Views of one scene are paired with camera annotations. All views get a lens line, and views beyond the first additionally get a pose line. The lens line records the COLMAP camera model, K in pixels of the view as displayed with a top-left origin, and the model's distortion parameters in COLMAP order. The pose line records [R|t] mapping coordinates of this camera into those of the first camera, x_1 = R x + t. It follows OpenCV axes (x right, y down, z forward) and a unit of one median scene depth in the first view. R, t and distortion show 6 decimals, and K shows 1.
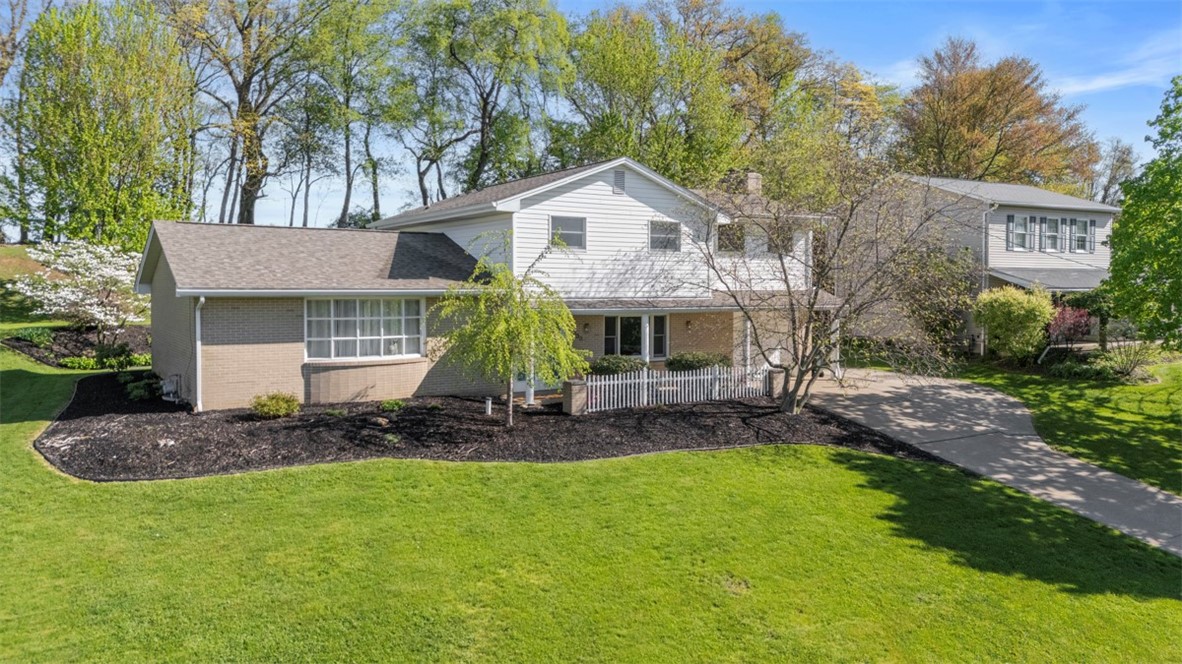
lens RADIAL K [[873.7, 0, 591.0], [0, 873.7, 332.0], [0, 0, 1]] dist [0.083216, -0.097313]
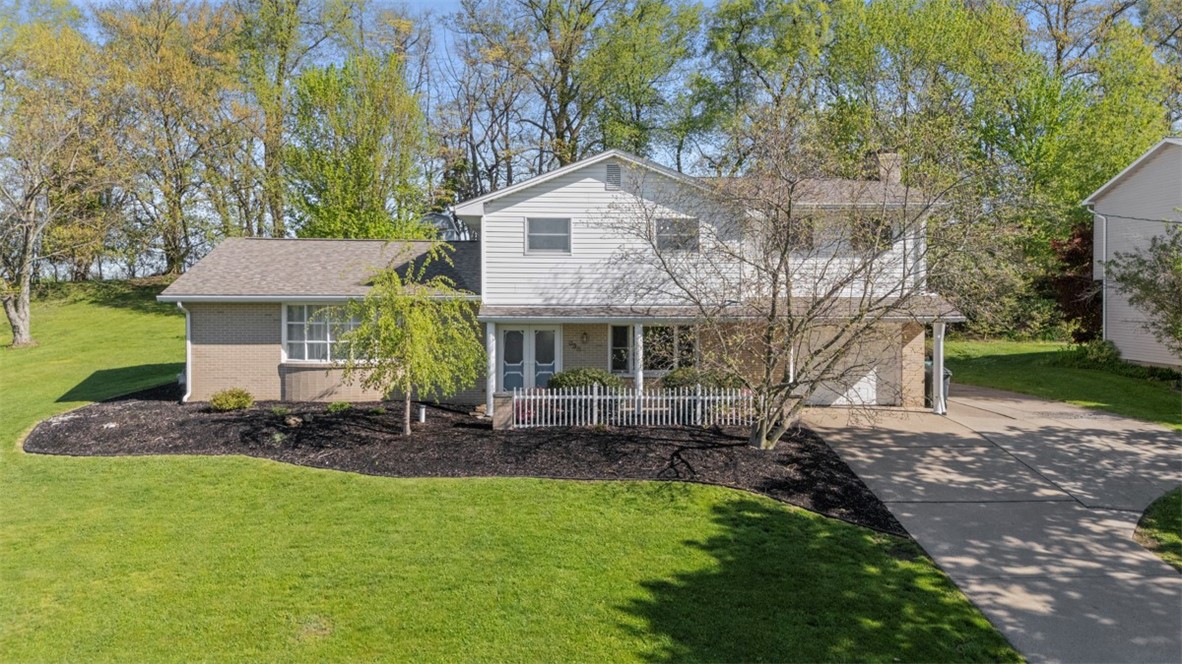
lens RADIAL K [[873.7, 0, 591.0], [0, 873.7, 332.0], [0, 0, 1]] dist [0.083216, -0.097313]
pose [[0.869196, 0.017962, -0.494142, 0.484918], [-0.024292, 0.999684, -0.006390, -0.005208], [0.493871, 0.017558, 0.869358, 0.214489]]
